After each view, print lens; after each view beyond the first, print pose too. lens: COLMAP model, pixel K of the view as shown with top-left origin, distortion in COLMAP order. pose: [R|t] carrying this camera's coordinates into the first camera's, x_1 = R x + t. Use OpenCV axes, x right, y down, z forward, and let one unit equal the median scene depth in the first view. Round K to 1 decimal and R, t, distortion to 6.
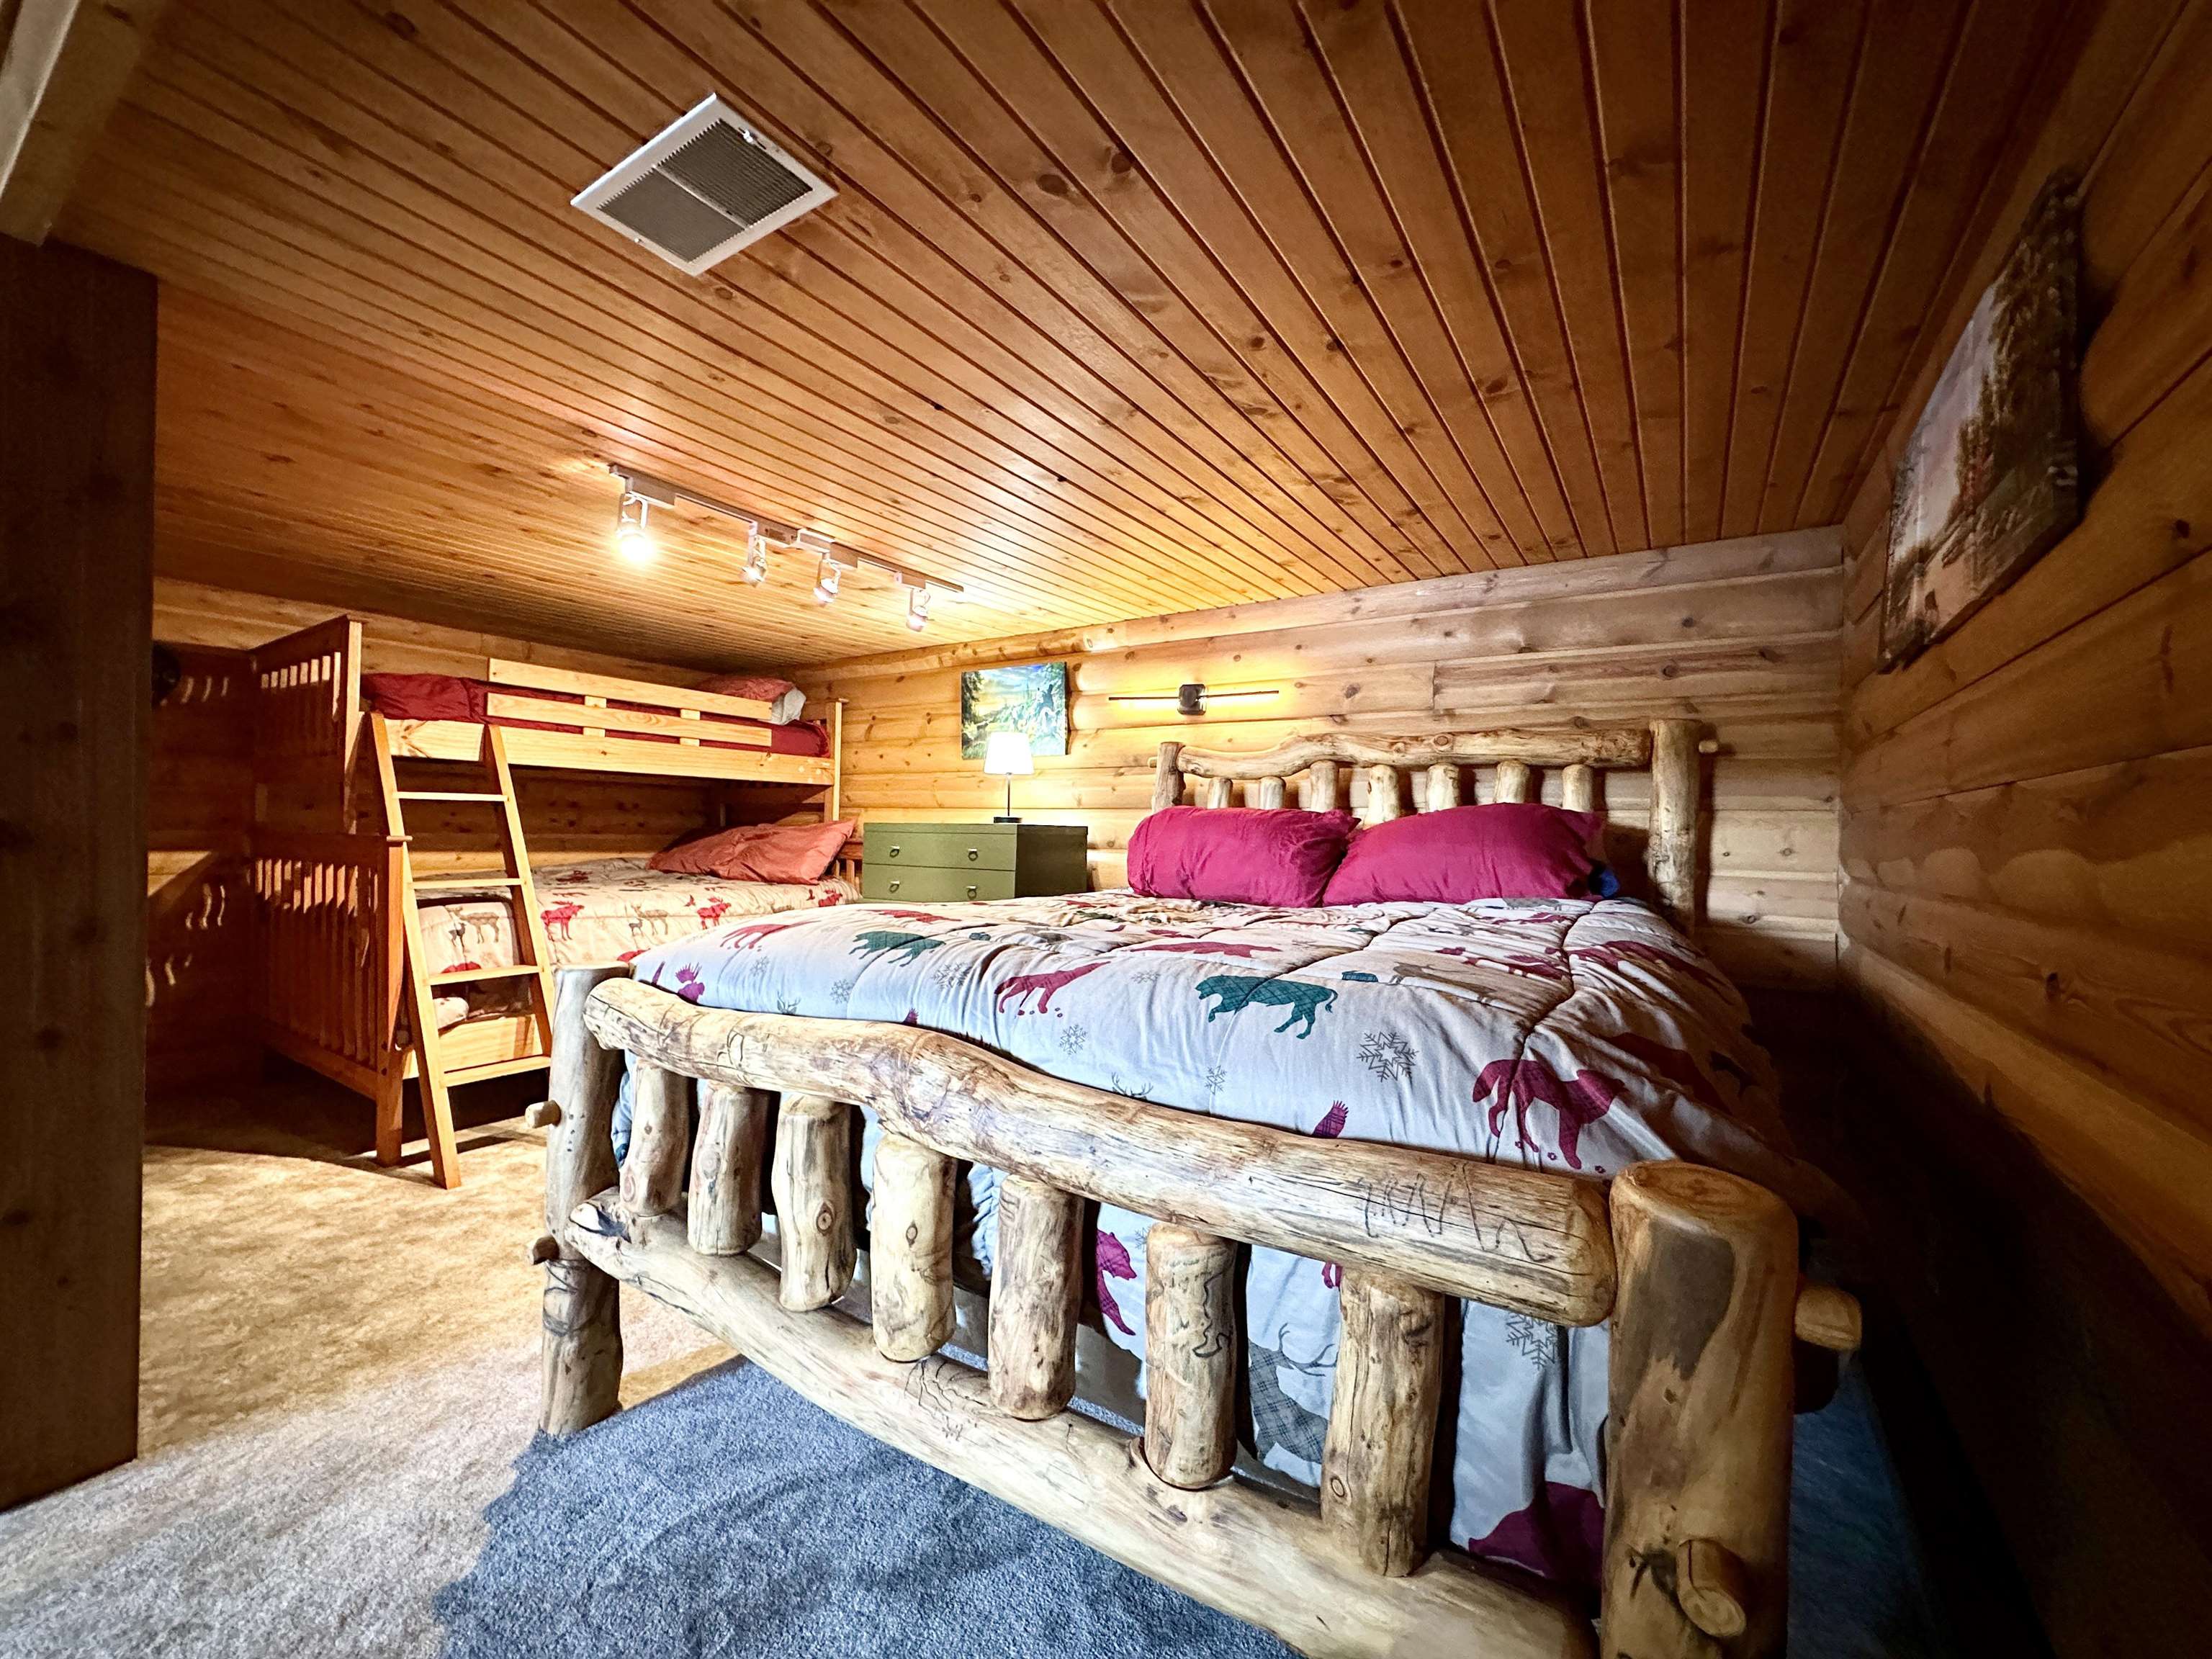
lens RADIAL K [[883.1, 0, 1108.0], [0, 883.1, 832.5], [0, 0, 1]] dist [-0.002784, 0.000536]
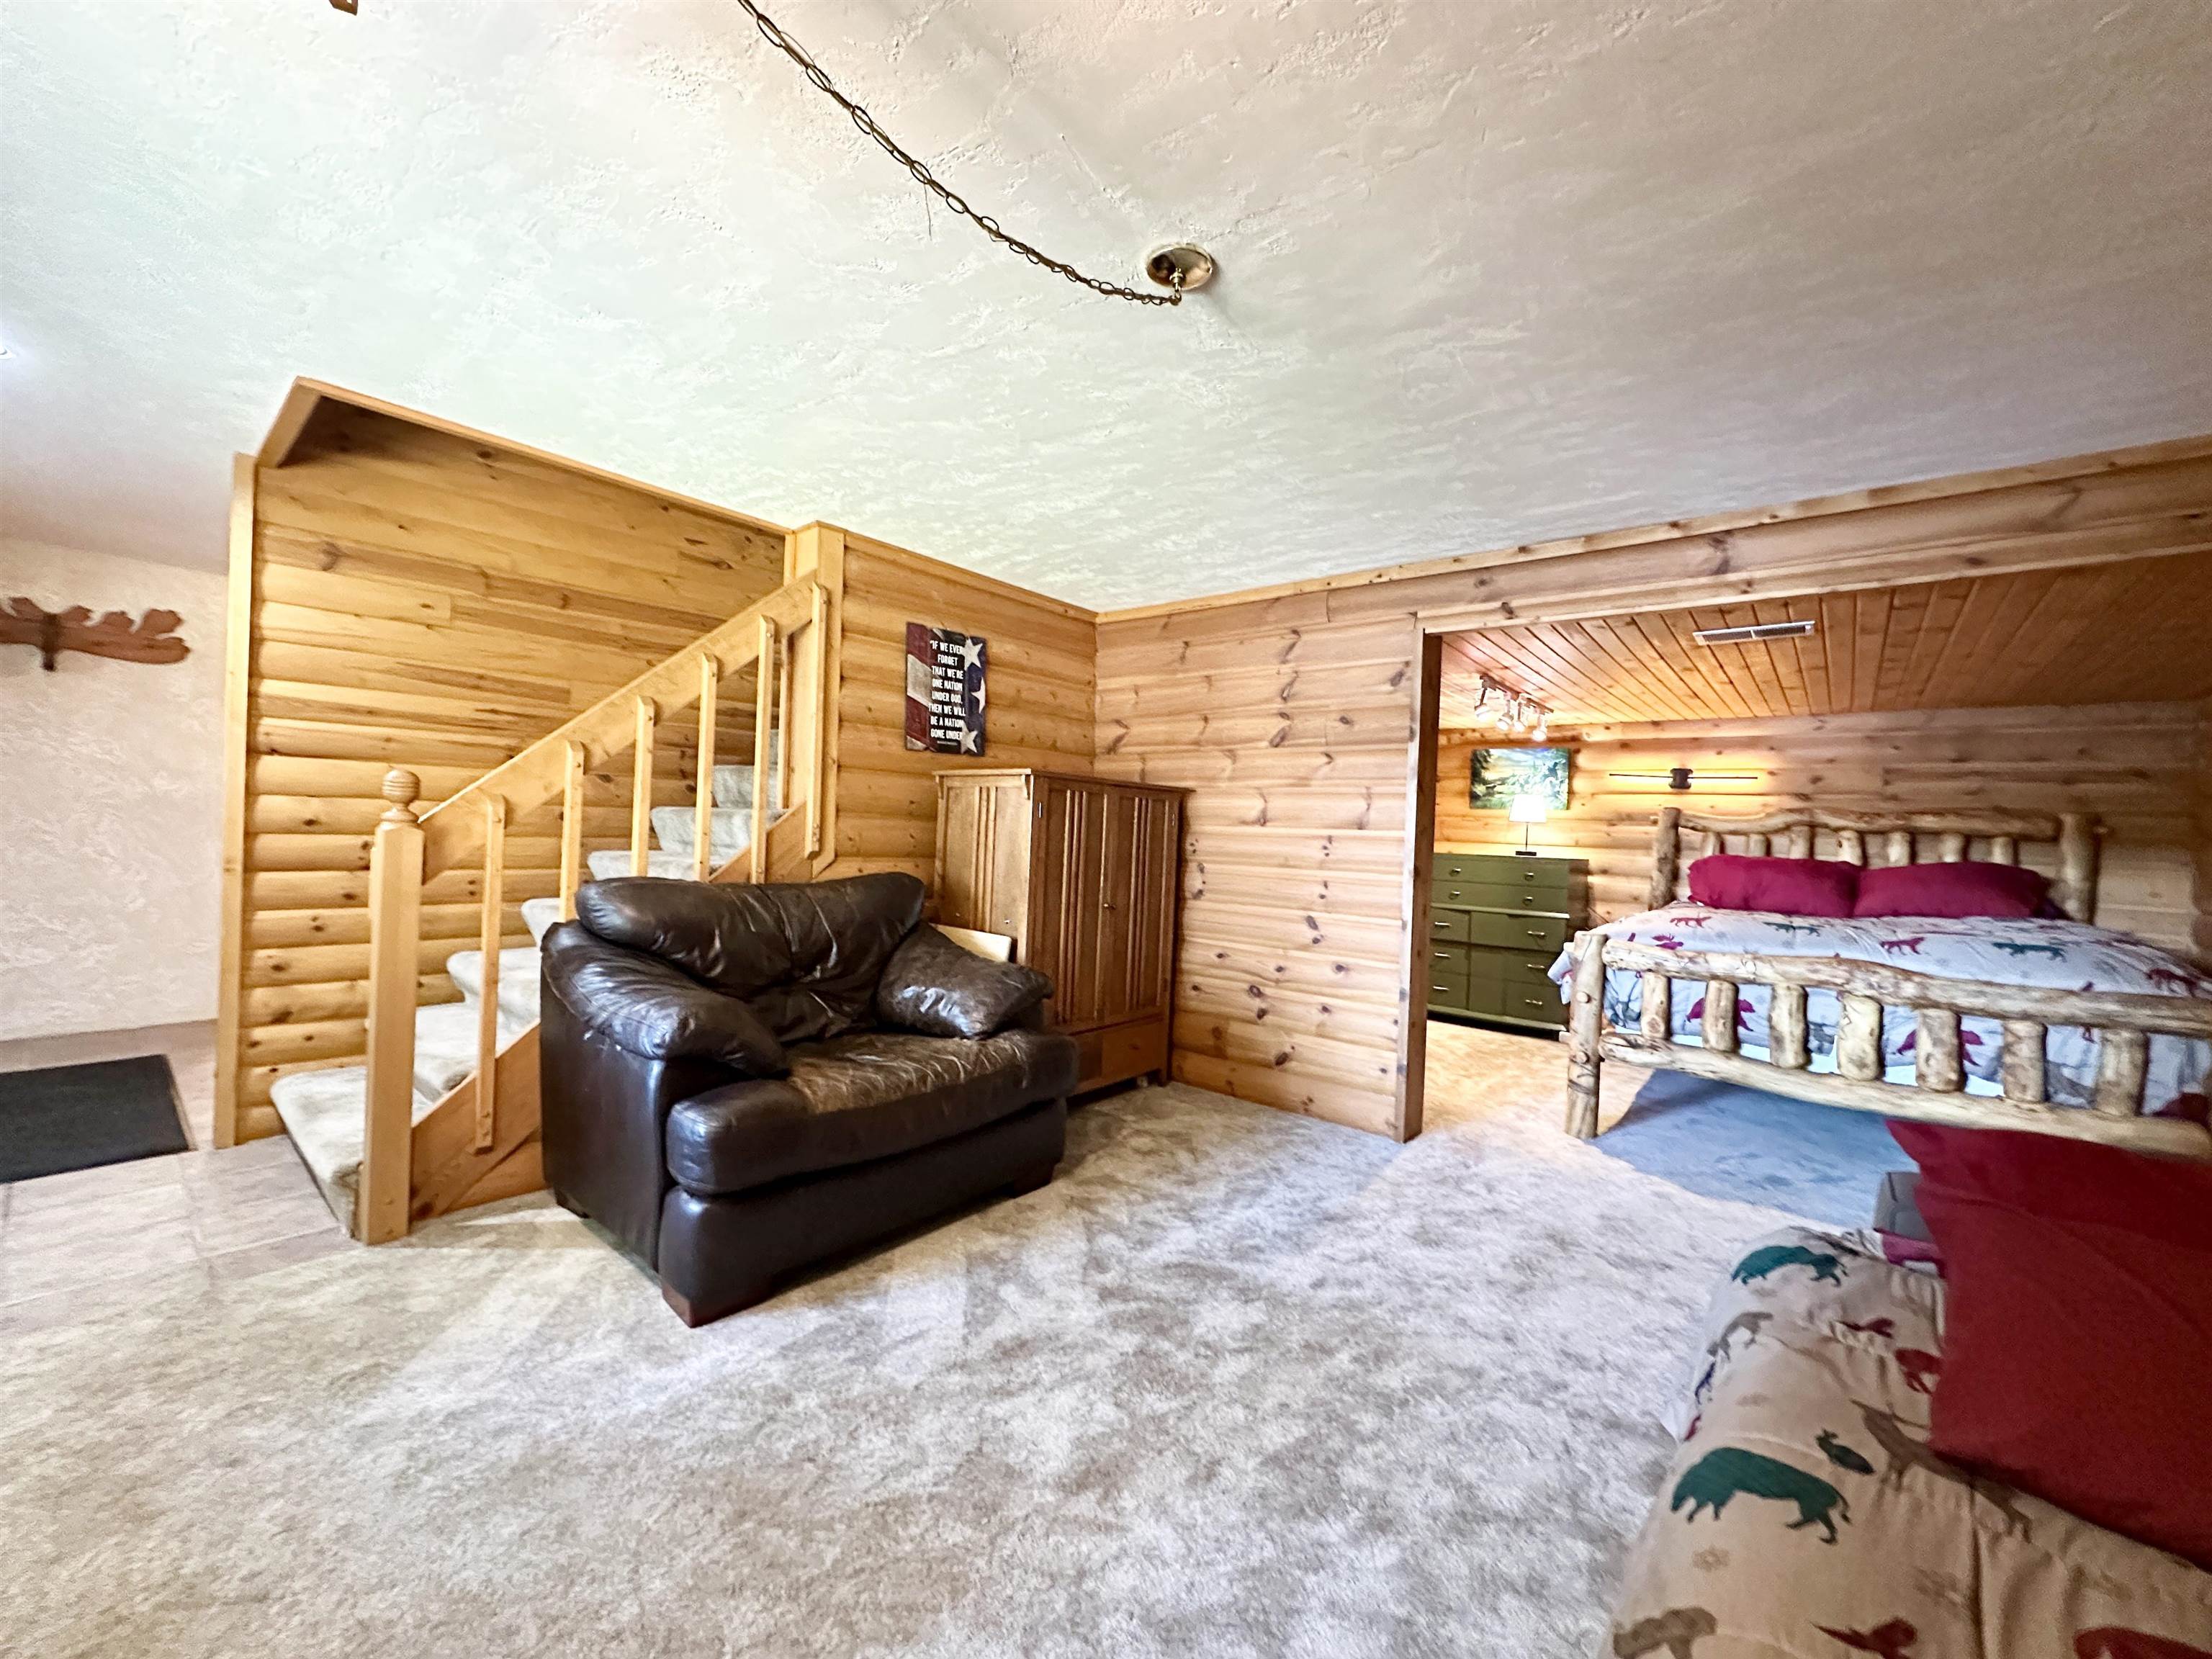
lens RADIAL K [[883.1, 0, 1108.0], [0, 883.1, 832.5], [0, 0, 1]] dist [-0.002784, 0.000536]
pose [[0.993101, 0.023705, -0.114843, -0.787077], [-0.024040, 0.999710, -0.001526, -0.035669], [0.114774, 0.004276, 0.993382, -0.688691]]
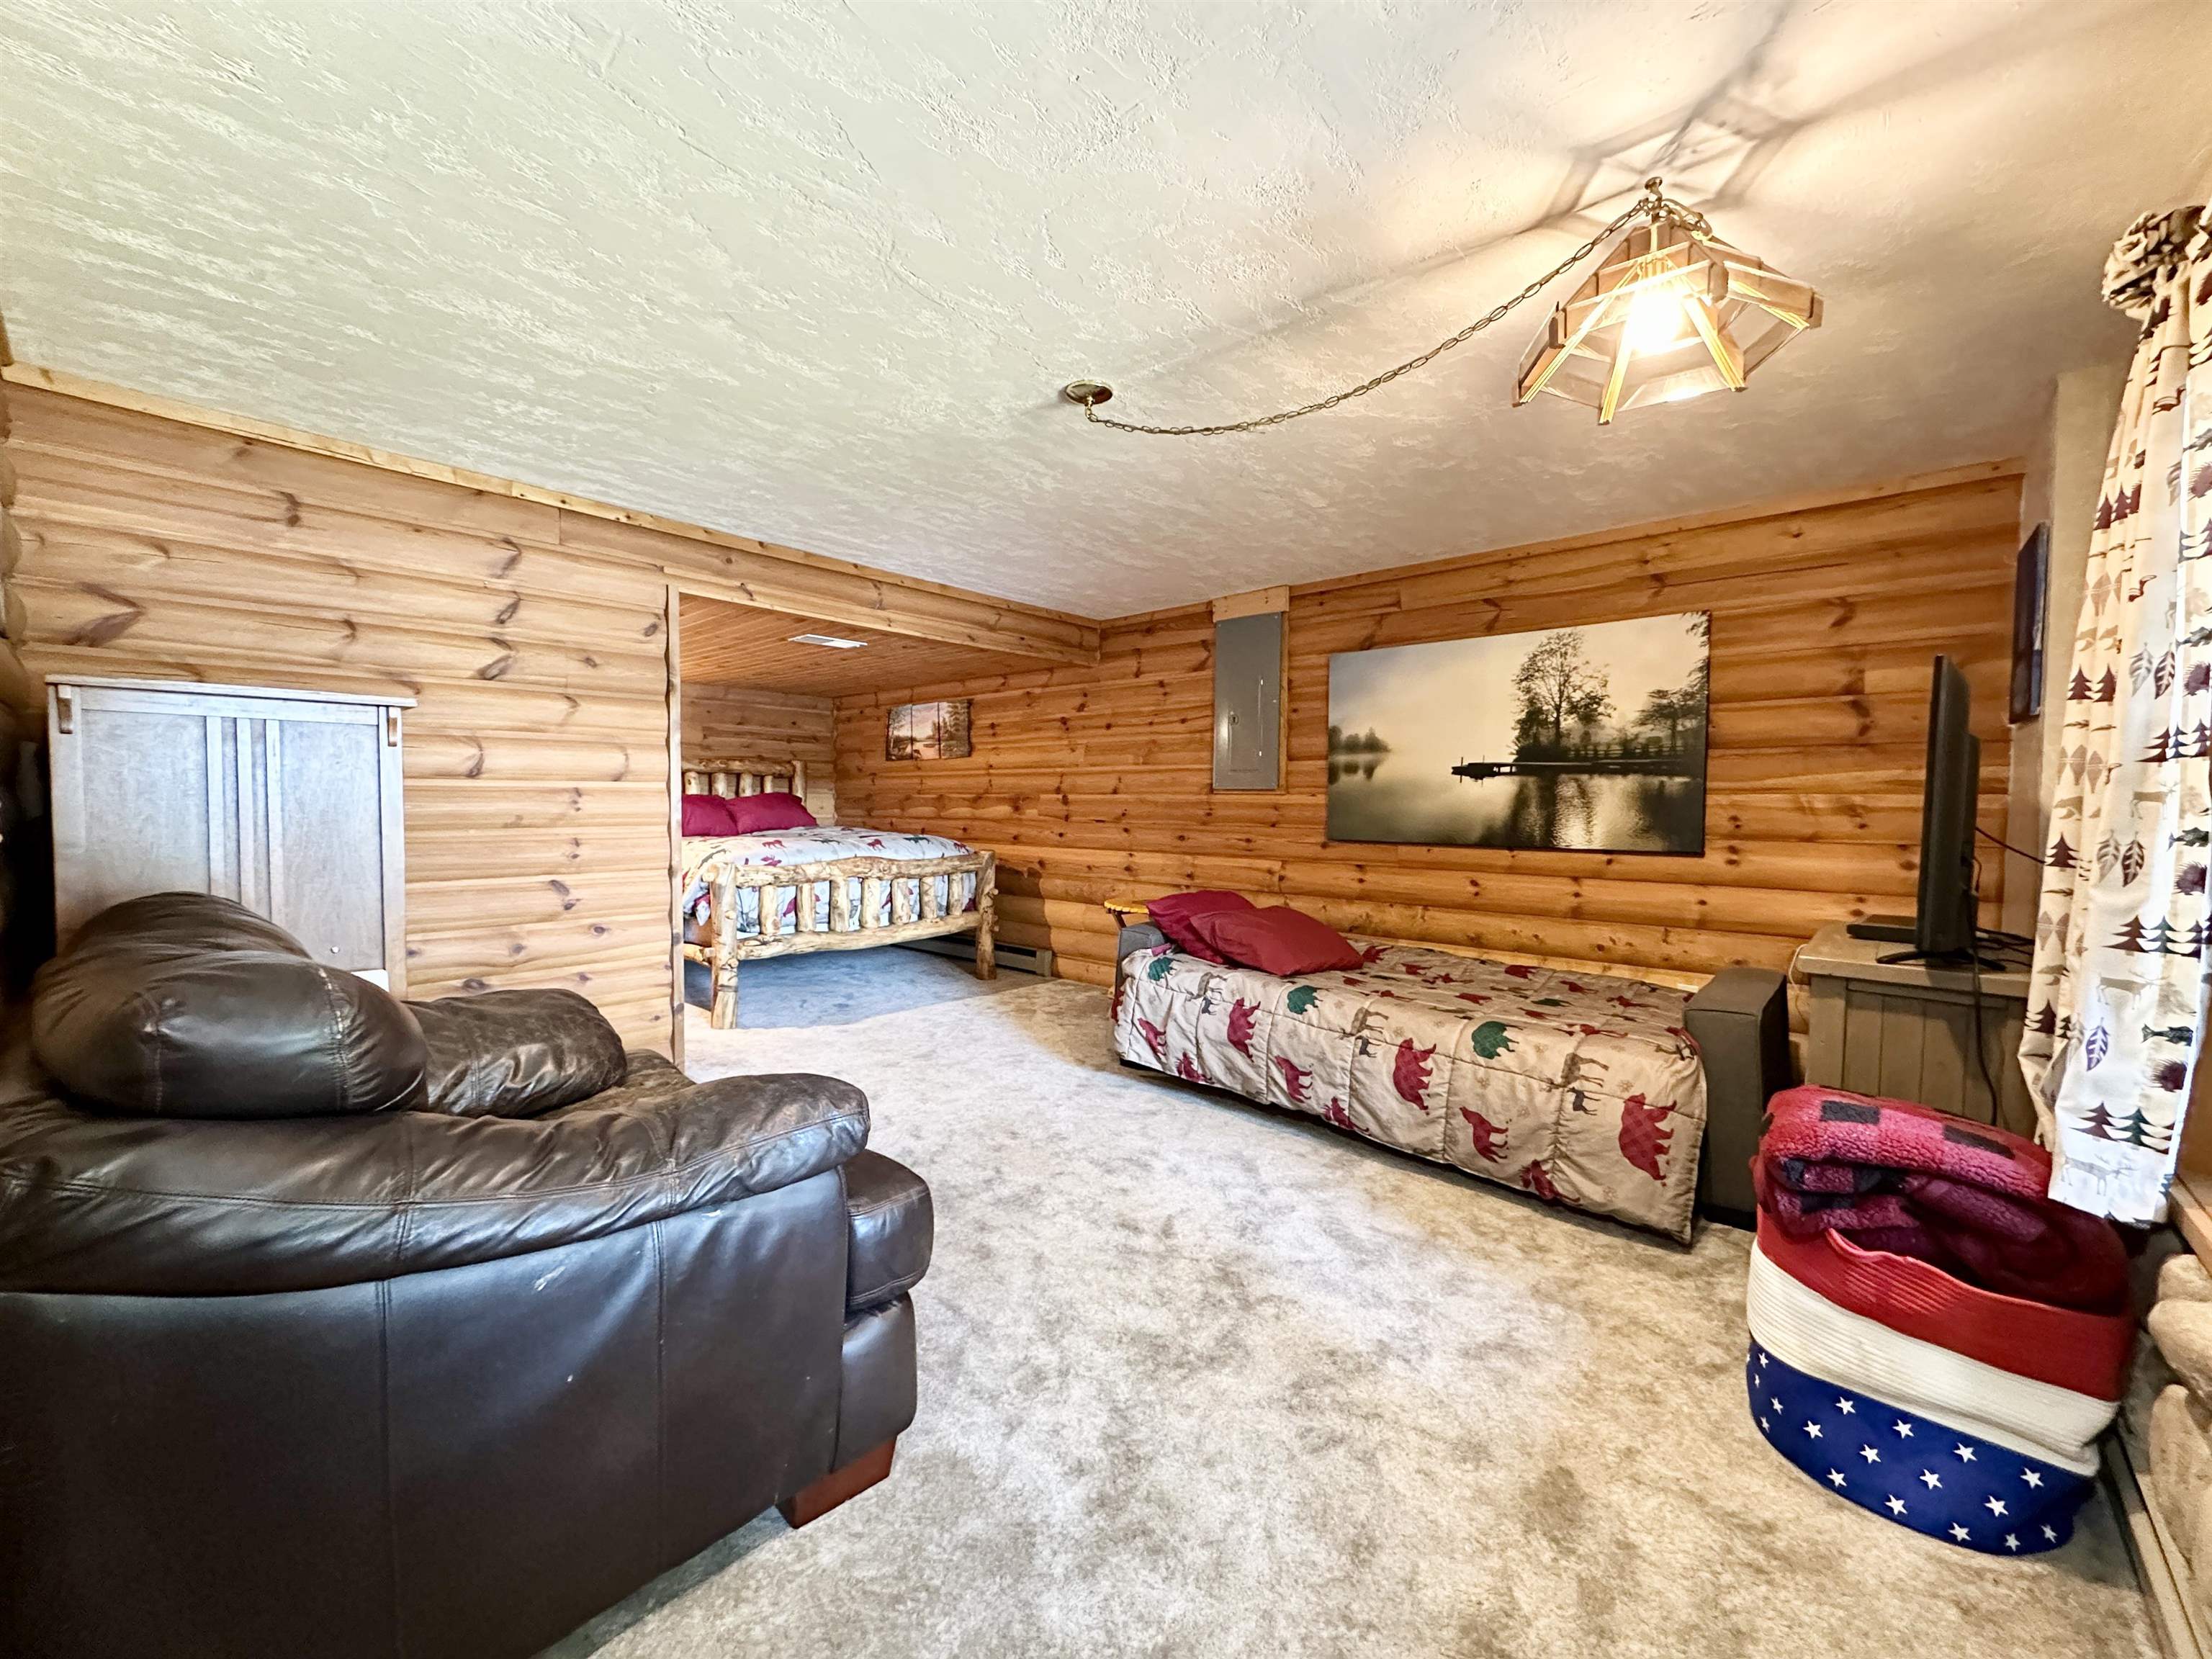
lens RADIAL K [[883.1, 0, 1108.0], [0, 883.1, 832.5], [0, 0, 1]] dist [-0.002784, 0.000536]
pose [[0.142287, -0.054189, 0.988341, -1.573554], [-0.004364, 0.998456, 0.055372, -0.048887], [-0.989816, -0.012192, 0.141830, -0.279648]]
